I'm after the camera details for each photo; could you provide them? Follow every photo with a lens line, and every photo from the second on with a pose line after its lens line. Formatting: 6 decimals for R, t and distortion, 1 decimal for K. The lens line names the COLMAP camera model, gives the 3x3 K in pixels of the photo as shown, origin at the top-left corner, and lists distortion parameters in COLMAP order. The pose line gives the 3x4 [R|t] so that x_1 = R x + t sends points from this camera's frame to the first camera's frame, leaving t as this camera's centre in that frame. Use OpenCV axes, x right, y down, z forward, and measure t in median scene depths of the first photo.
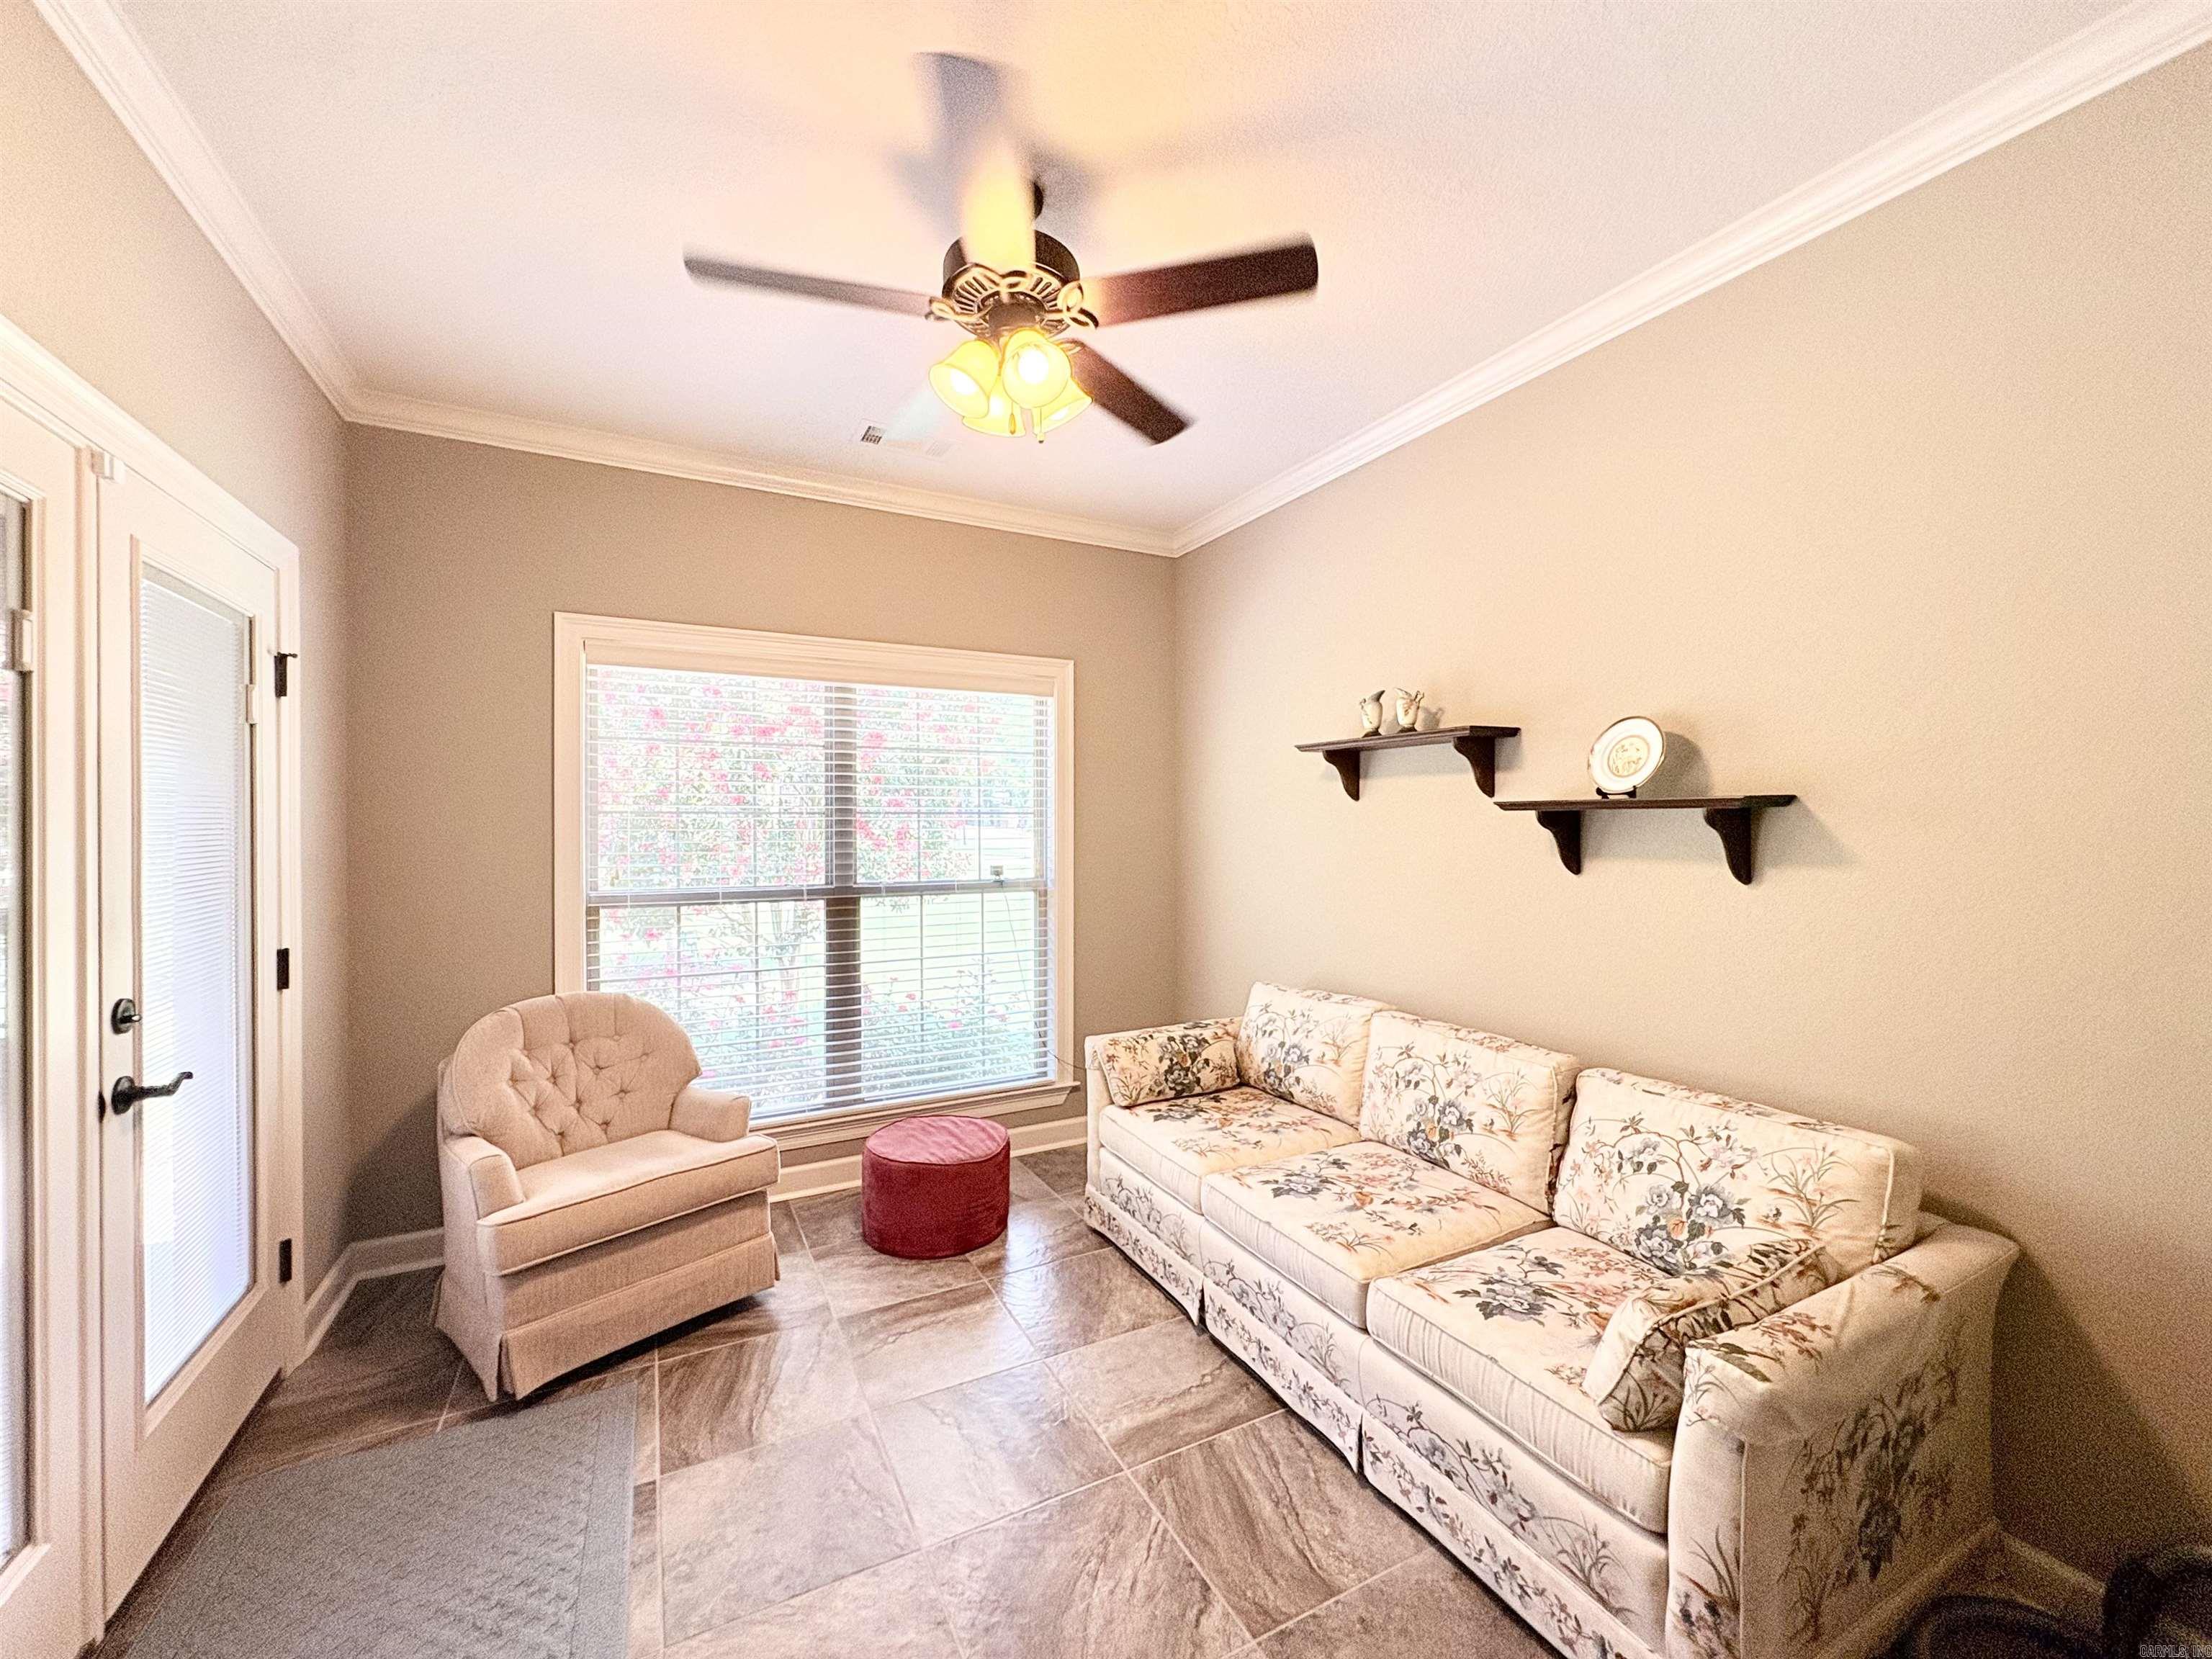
lens RADIAL K [[880.7, 0, 1106.0], [0, 880.7, 829.5], [0, 0, 1]] dist [0.001602, -0.000241]
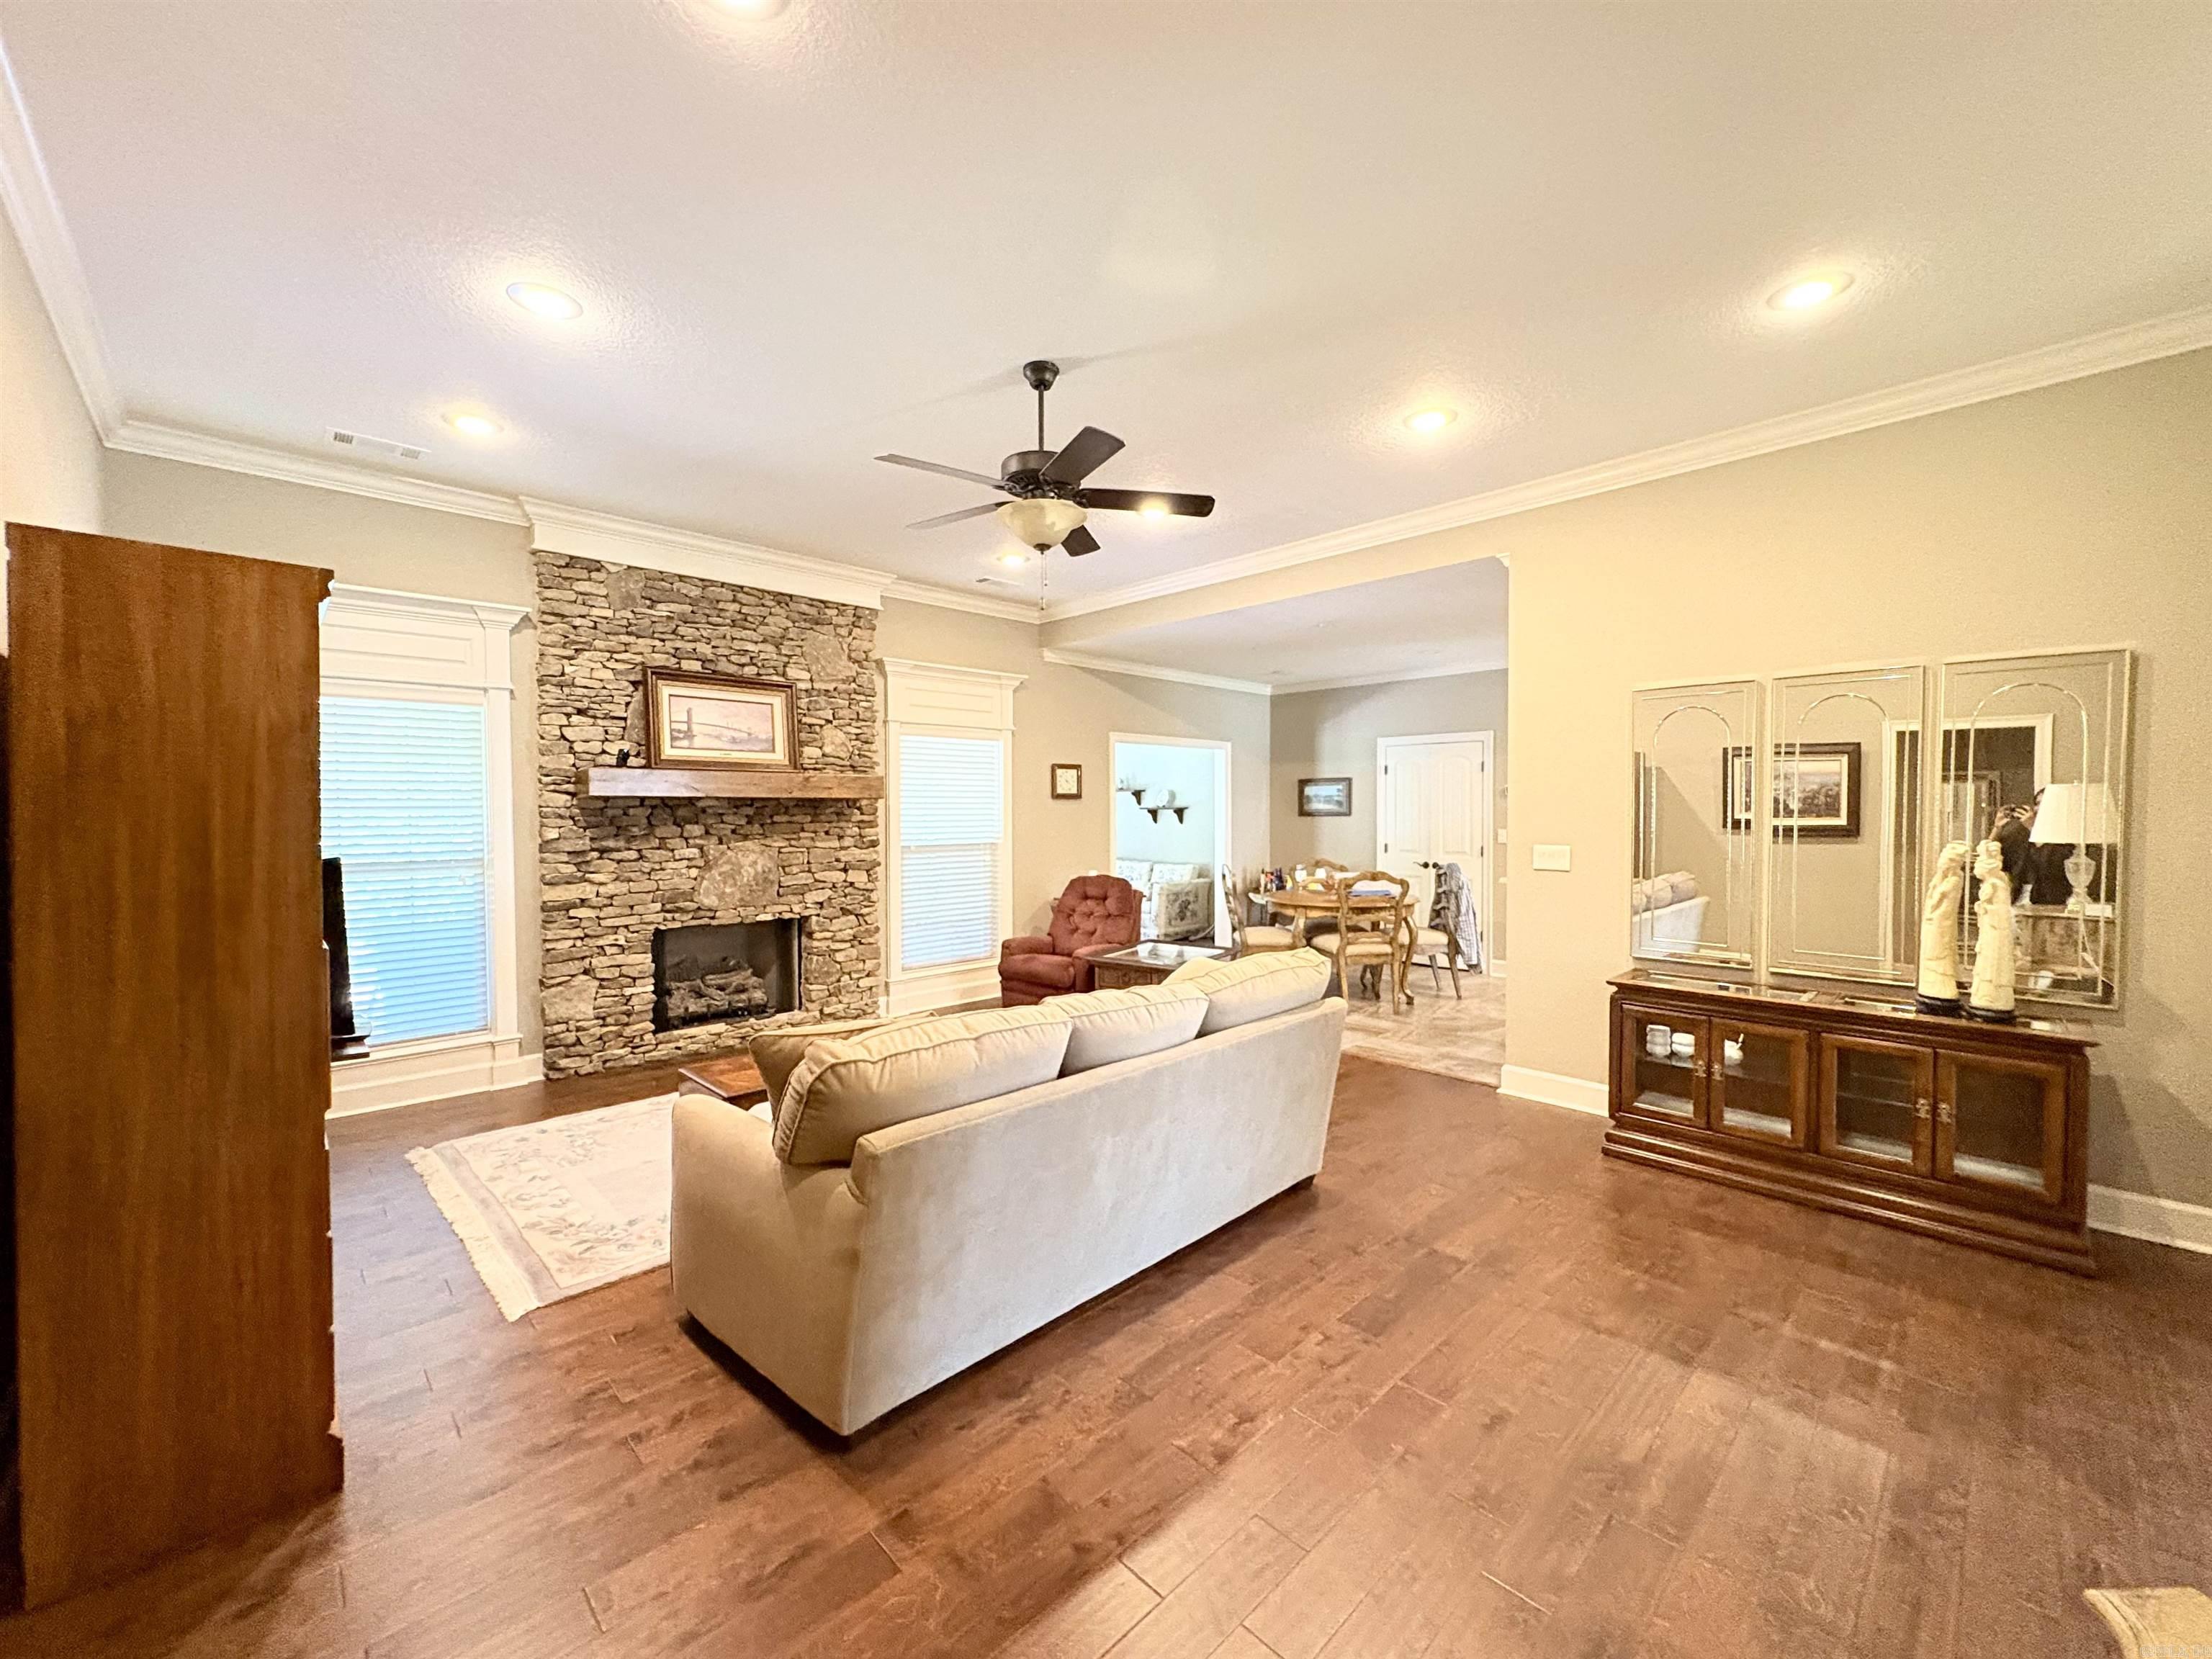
lens RADIAL K [[880.7, 0, 1106.0], [0, 880.7, 829.5], [0, 0, 1]] dist [0.001602, -0.000241]
pose [[0.959276, -0.008021, 0.282357, -0.998226], [0.003955, 0.999880, 0.014965, 0.012361], [-0.282443, -0.013239, 0.959193, -3.306141]]
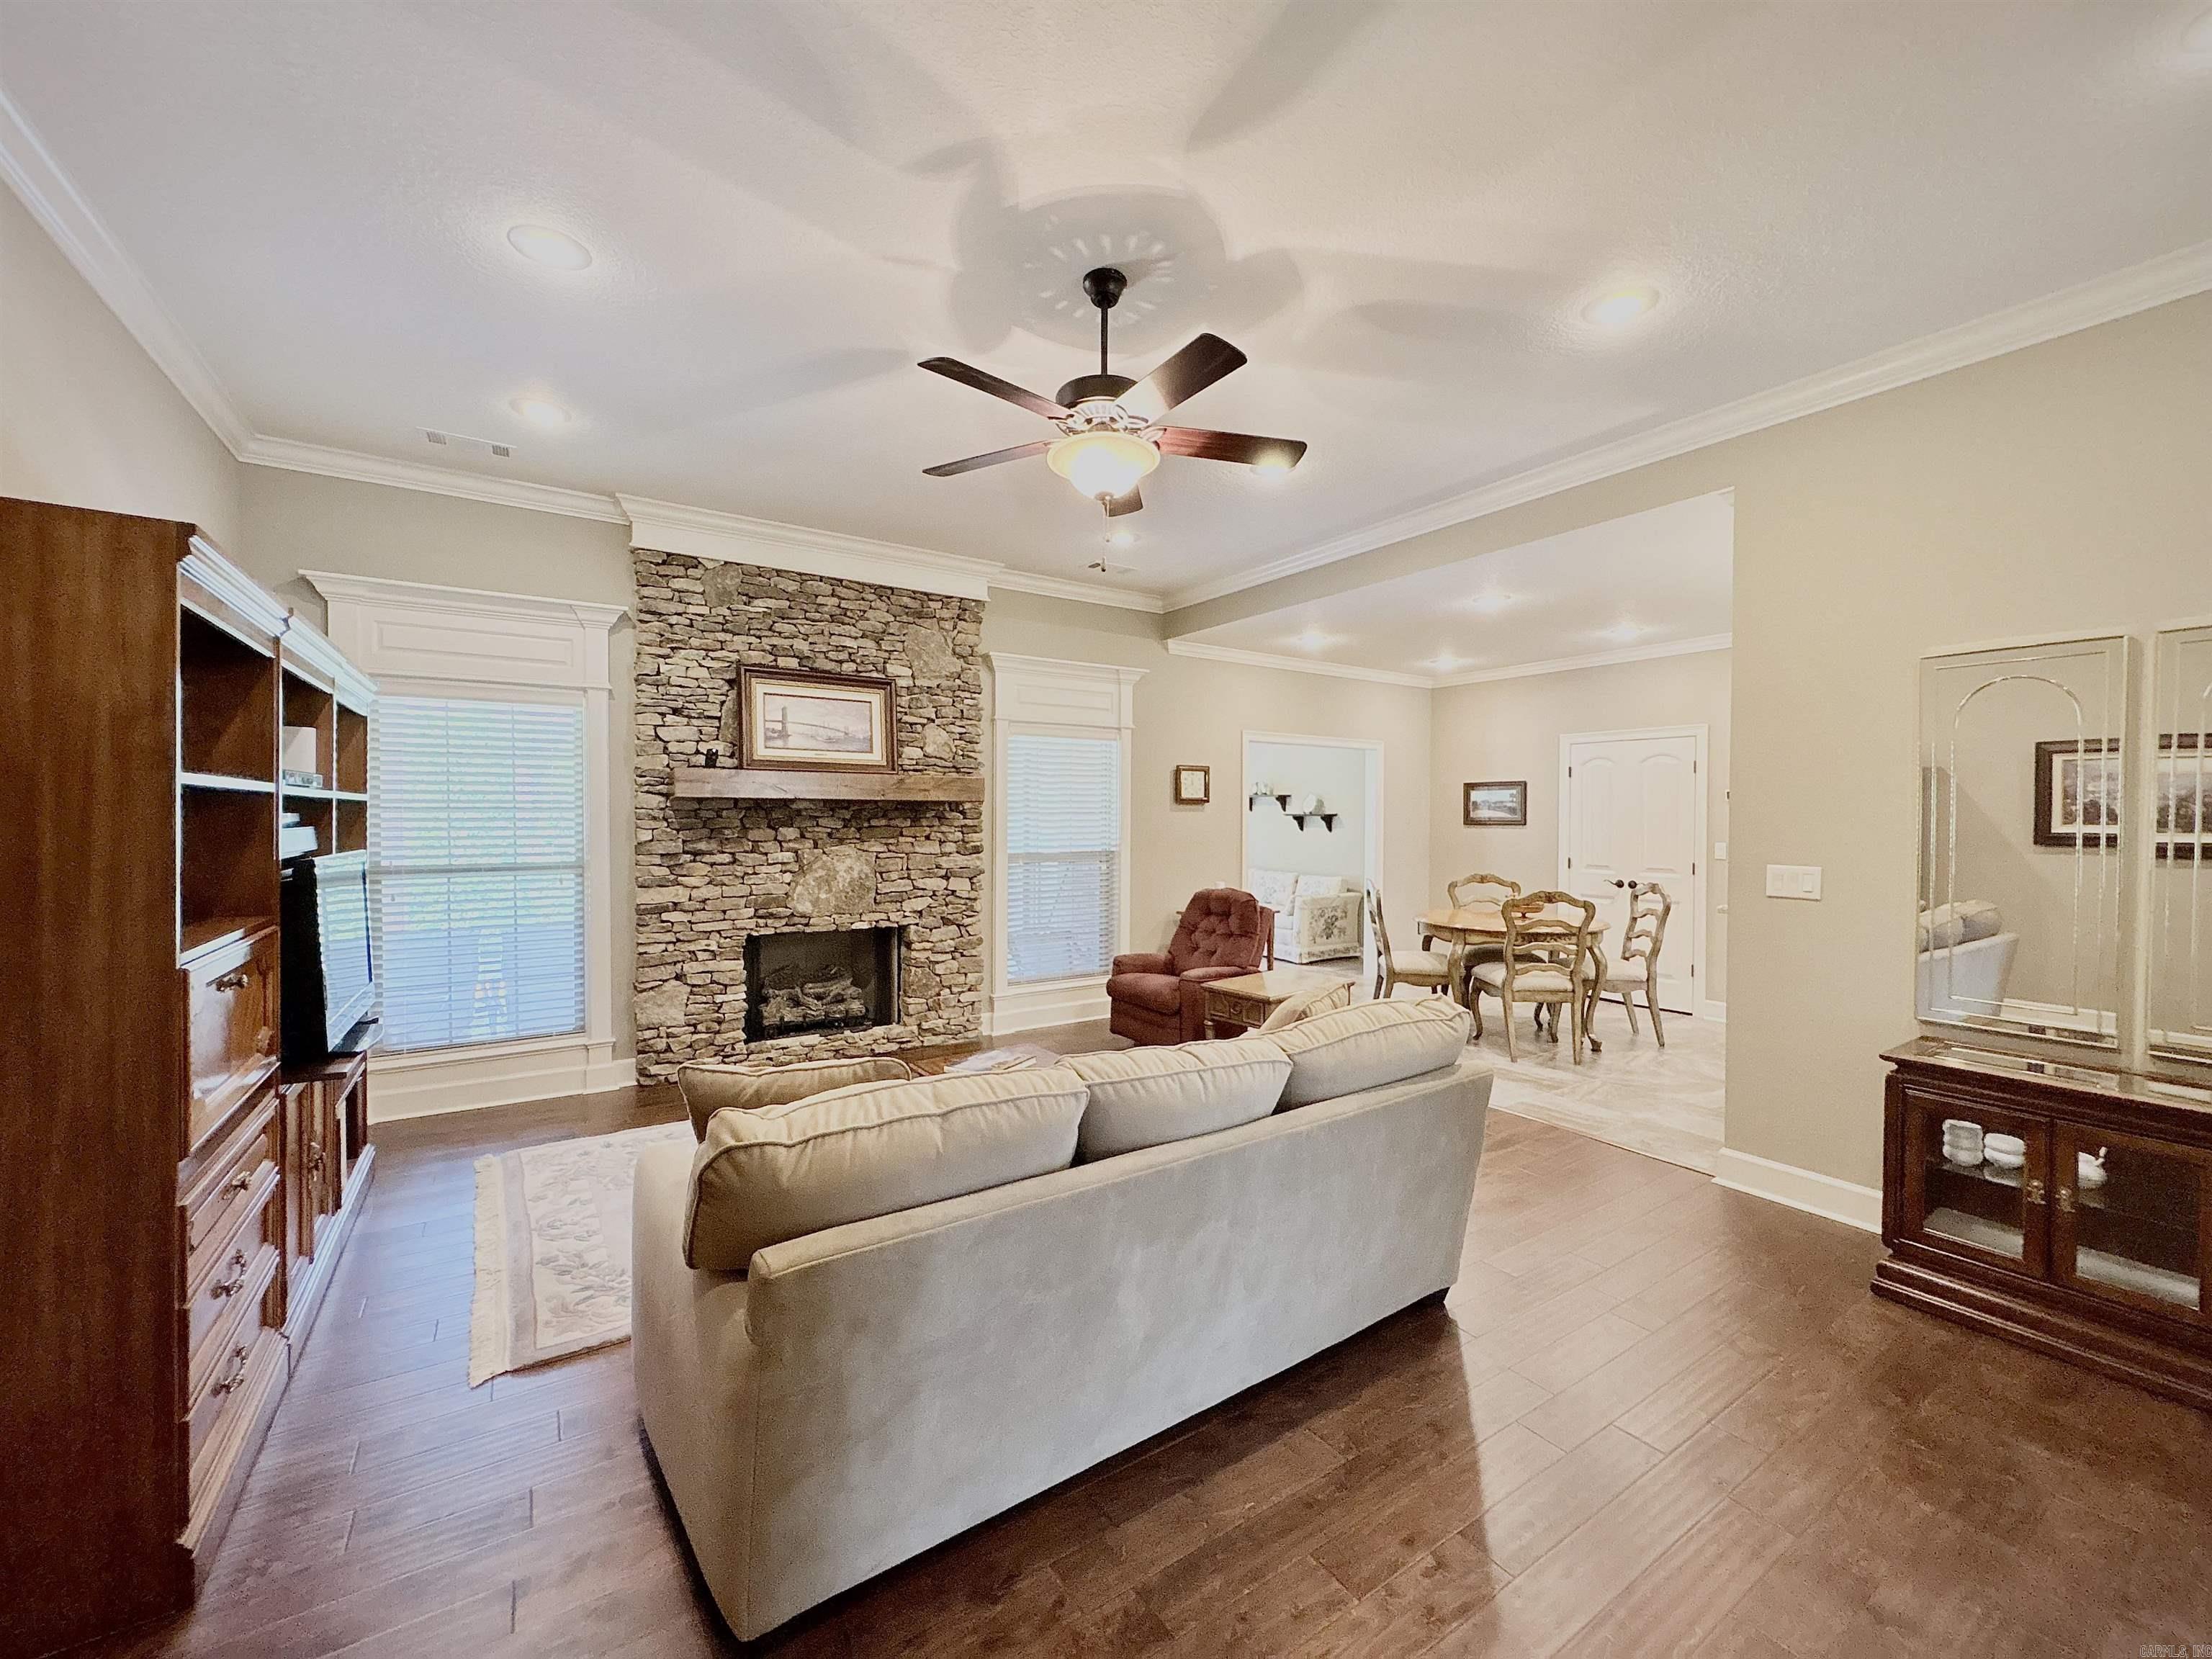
lens RADIAL K [[880.7, 0, 1106.0], [0, 880.7, 829.5], [0, 0, 1]] dist [0.001602, -0.000241]
pose [[0.994931, 0.003890, 0.100482, -0.815915], [-0.004694, 0.999959, 0.007767, 0.013441], [-0.100448, -0.008199, 0.994909, -3.091349]]
